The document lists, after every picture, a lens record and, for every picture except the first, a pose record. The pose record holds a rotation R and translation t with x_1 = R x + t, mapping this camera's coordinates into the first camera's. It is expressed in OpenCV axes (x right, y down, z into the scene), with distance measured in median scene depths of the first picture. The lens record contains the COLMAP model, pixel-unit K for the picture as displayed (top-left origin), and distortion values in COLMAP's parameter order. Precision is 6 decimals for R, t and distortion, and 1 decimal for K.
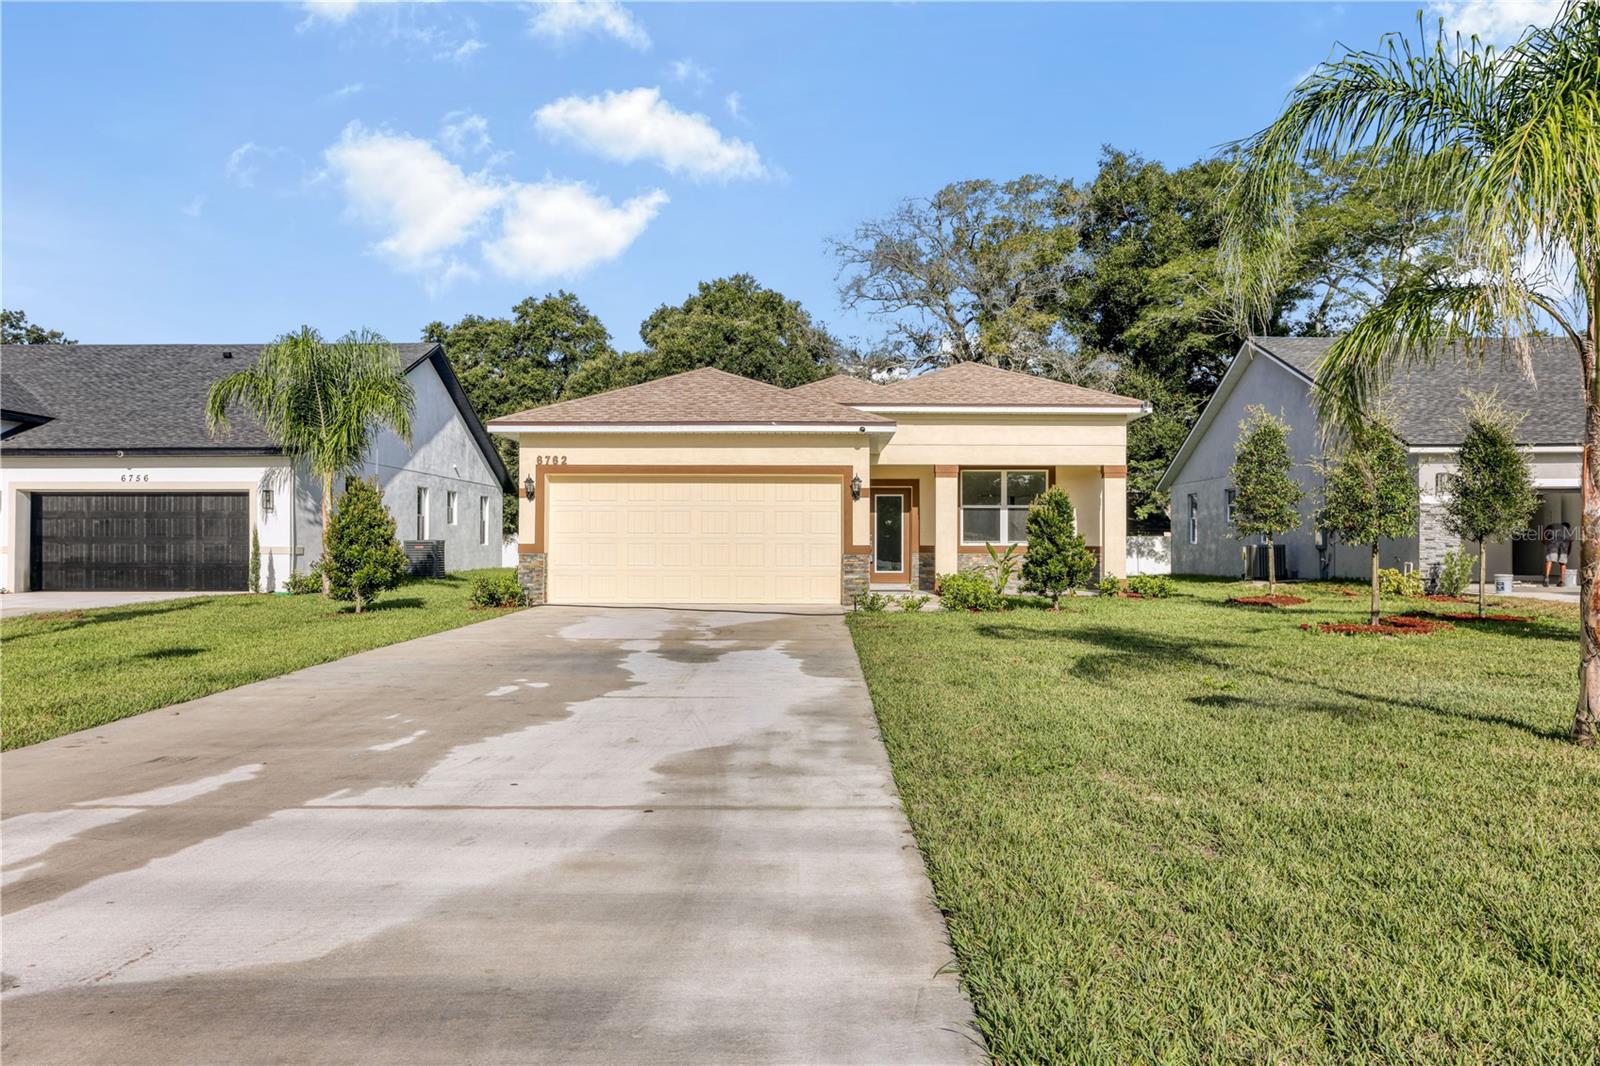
lens RADIAL K [[1162.8, 0, 797.9], [0, 1162.8, 530.8], [0, 0, 1]] dist [-0.020710, 0.006199]
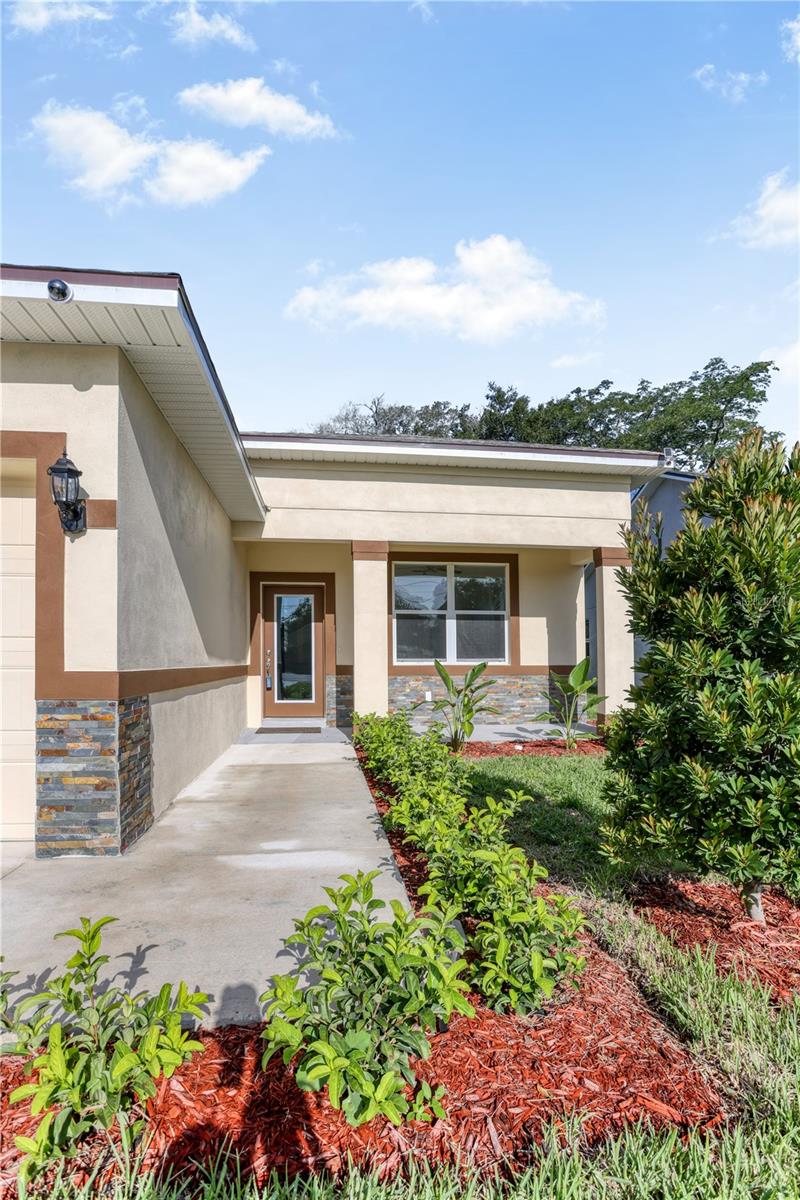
lens RADIAL K [[594.7, 0, 412.7], [0, 594.7, 647.7], [0, 0, 1]] dist [-0.004431, 0.003493]
pose [[0.984505, -0.000335, 0.175358, 0.092279], [0.002310, 0.999936, -0.011056, 0.006296], [-0.175343, 0.011290, 0.984443, 0.668169]]
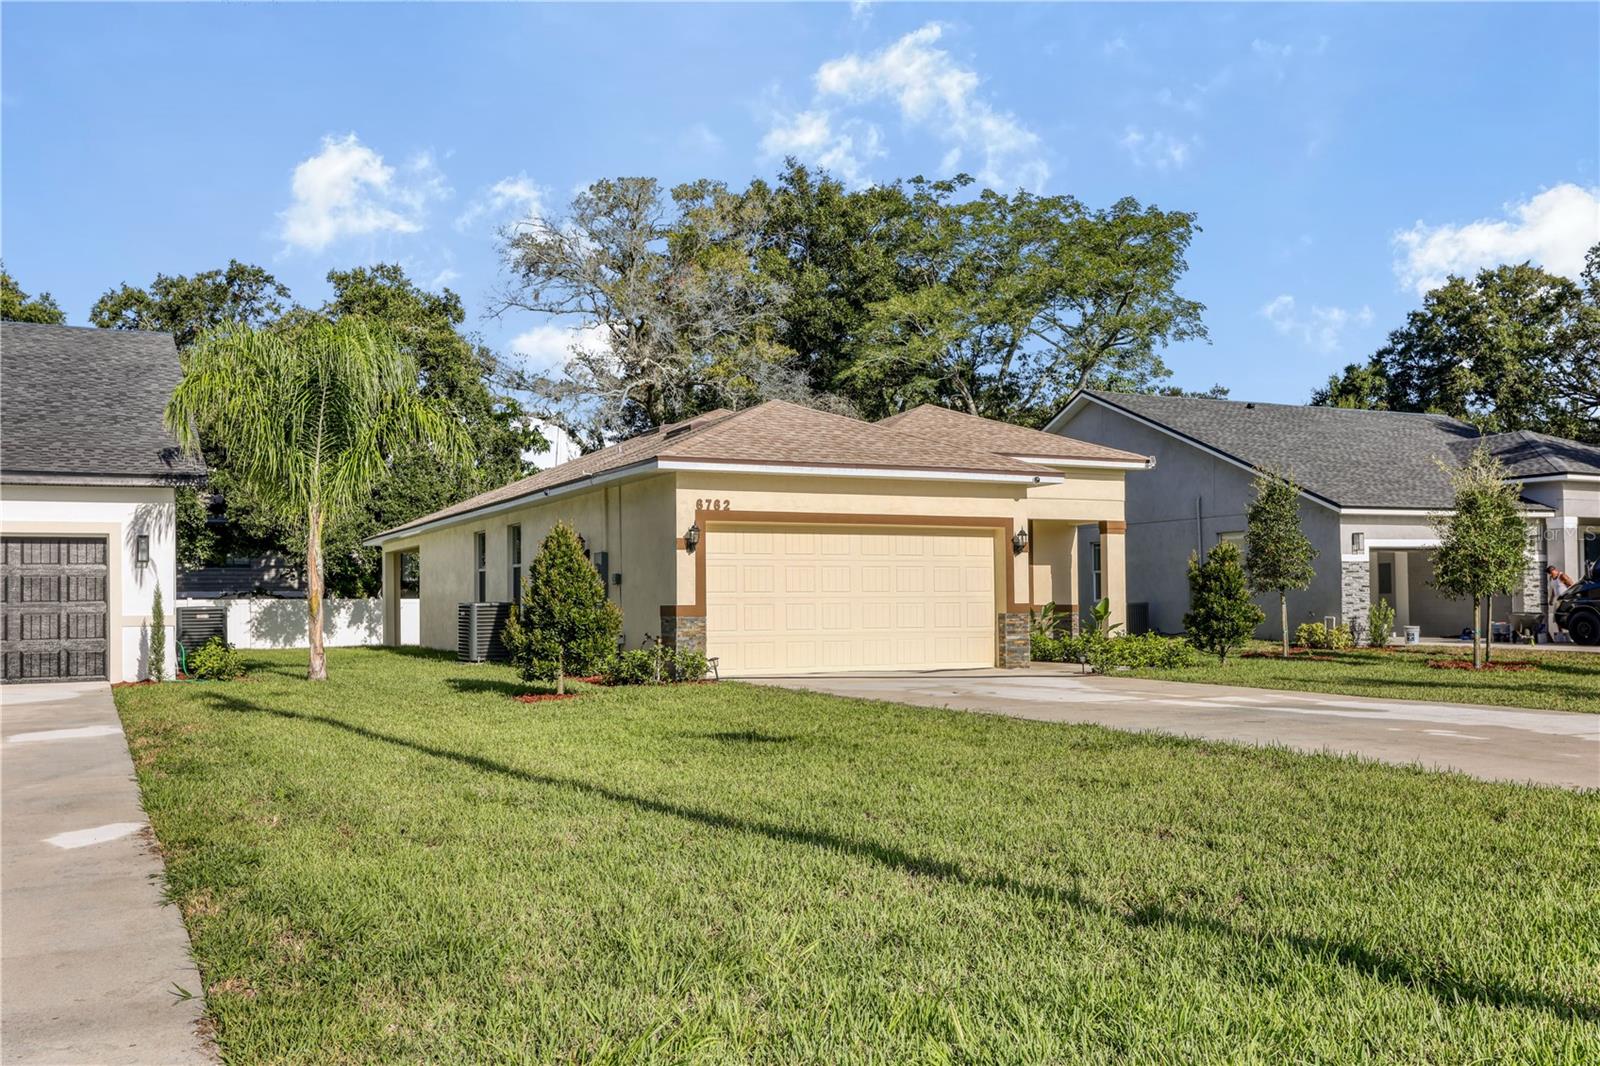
lens RADIAL K [[1471.3, 0, 799.4], [0, 1471.3, 538.3], [0, 0, 1]] dist [-0.043518, 0.000000]
pose [[0.890722, 0.011464, 0.454403, -0.522643], [0.006873, 0.999228, -0.038682, 0.003995], [-0.454496, 0.037578, 0.889956, 0.022393]]
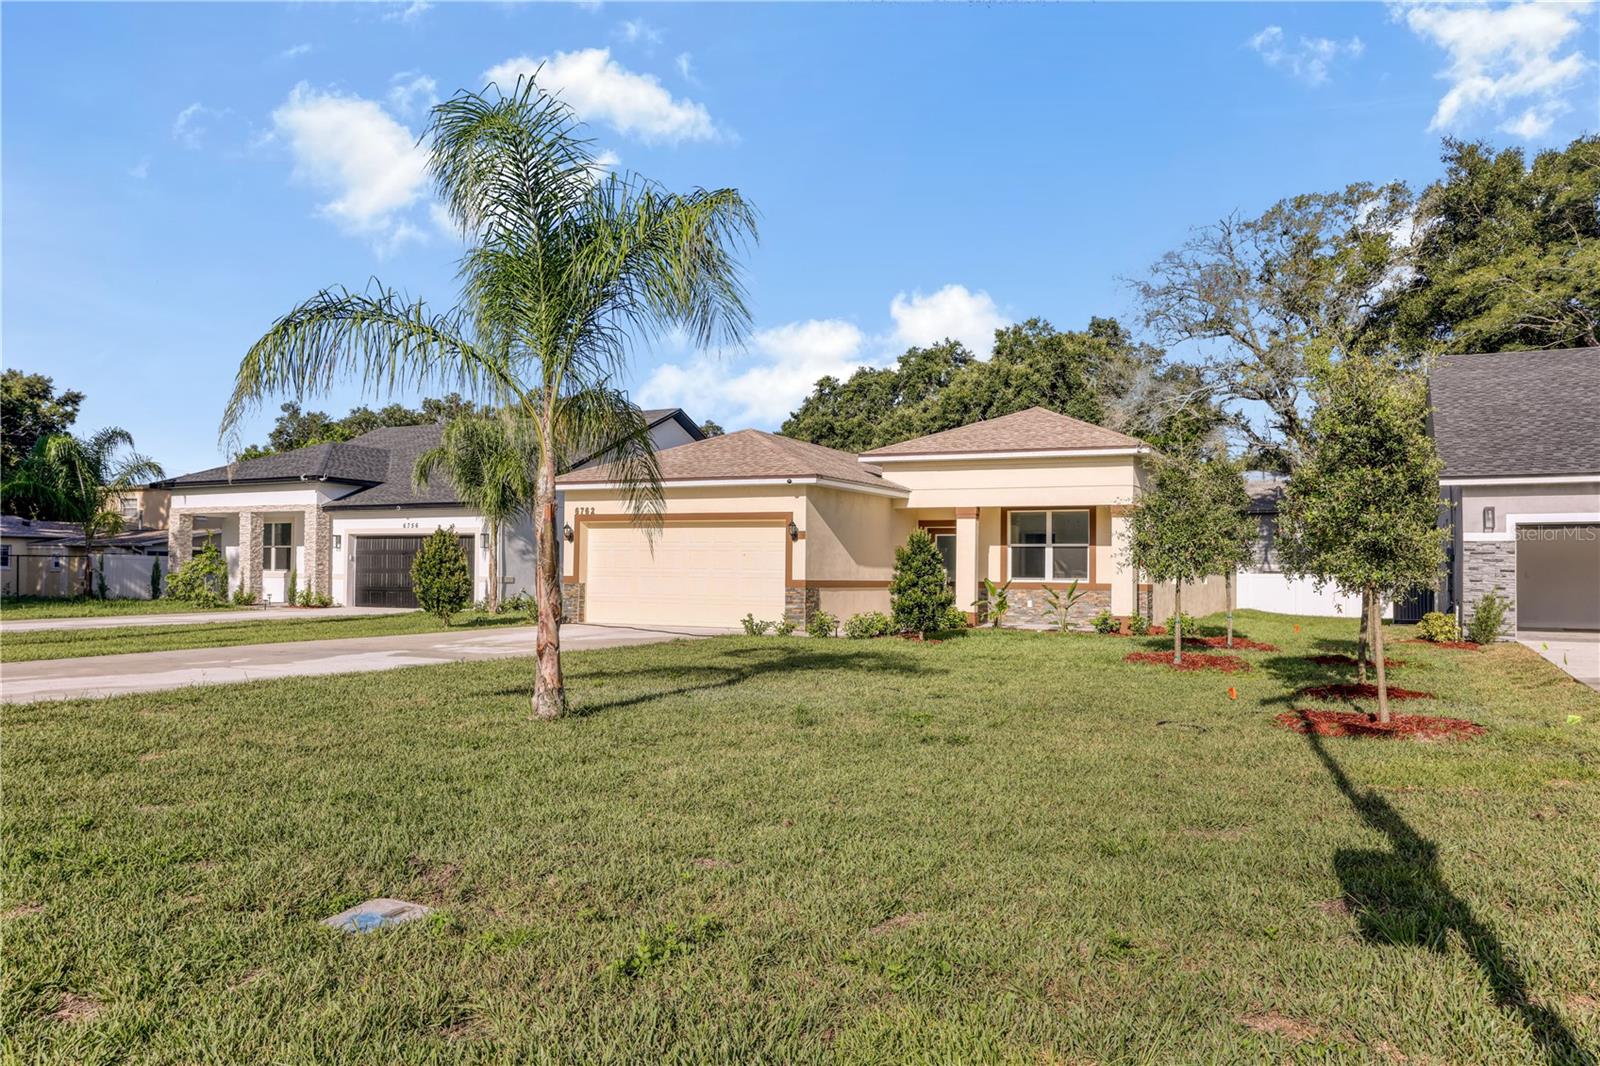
lens RADIAL K [[1162.8, 0, 797.8], [0, 1162.8, 543.8], [0, 0, 1]] dist [-0.020710, 0.006199]
pose [[0.902254, -0.002107, -0.431200, 0.455001], [-0.005402, 0.999854, -0.016190, -0.003848], [0.431172, 0.016937, 0.902111, -0.048018]]
